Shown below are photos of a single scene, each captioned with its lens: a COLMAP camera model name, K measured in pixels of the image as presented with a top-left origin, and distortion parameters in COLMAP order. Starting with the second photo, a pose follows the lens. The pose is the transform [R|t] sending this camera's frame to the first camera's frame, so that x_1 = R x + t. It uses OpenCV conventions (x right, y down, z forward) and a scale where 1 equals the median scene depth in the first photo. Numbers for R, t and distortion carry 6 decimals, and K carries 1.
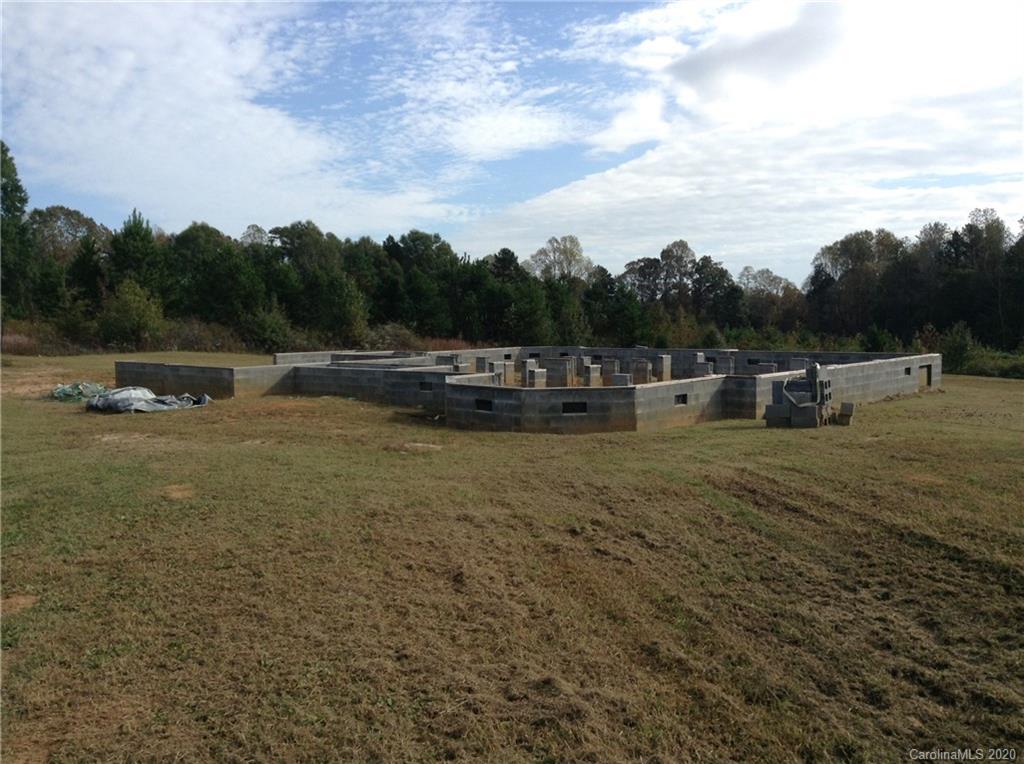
lens RADIAL K [[930.8, 0, 470.5], [0, 930.8, 386.0], [0, 0, 1]] dist [0.198453, -0.343634]
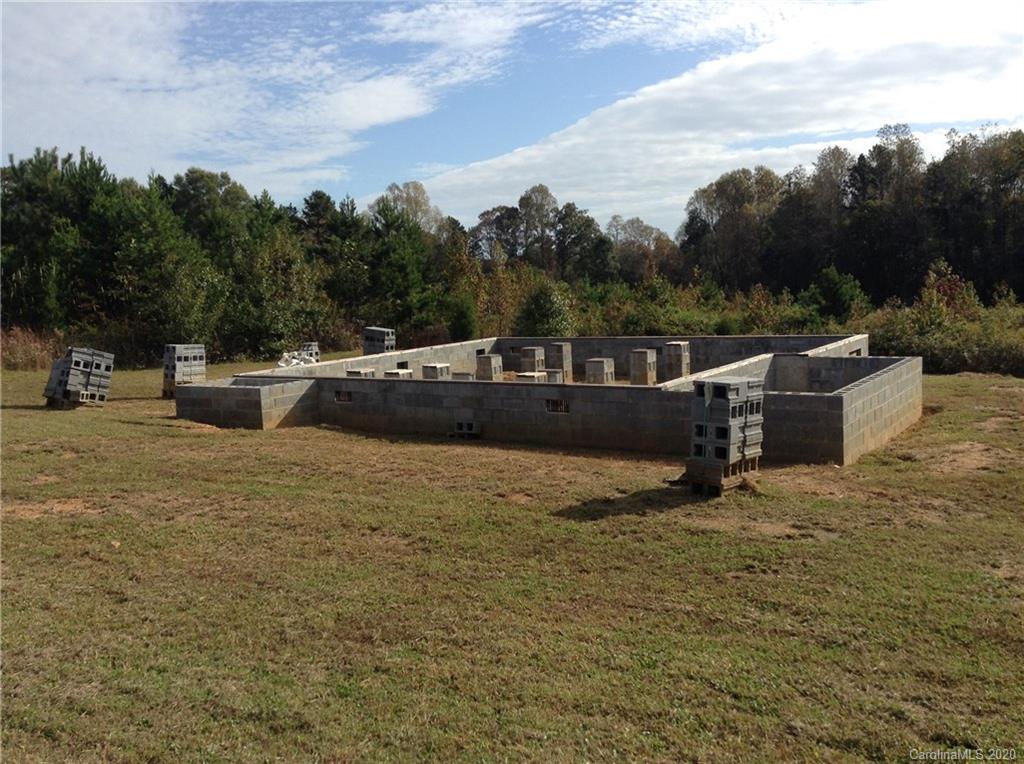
lens RADIAL K [[954.9, 0, 485.3], [0, 954.9, 385.3], [0, 0, 1]] dist [0.190590, -0.375602]
pose [[0.988568, -0.049254, 0.142502, 0.048018], [0.044376, 0.998322, 0.037209, -0.008811], [-0.144095, -0.030460, 0.989095, 0.163294]]
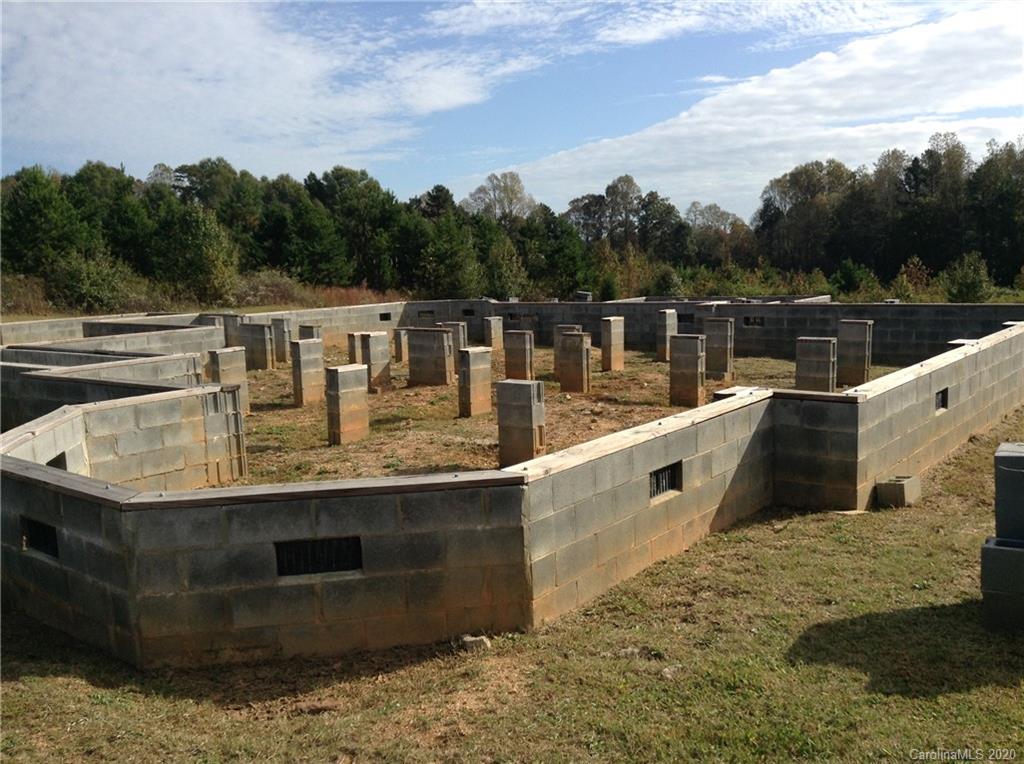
lens RADIAL K [[938.2, 0, 459.3], [0, 938.2, 382.8], [0, 0, 1]] dist [0.146661, -0.263287]
pose [[0.998710, -0.027821, 0.042472, 0.010451], [0.025449, 0.998140, 0.055401, -0.003309], [-0.043935, -0.054249, 0.997560, 0.051239]]
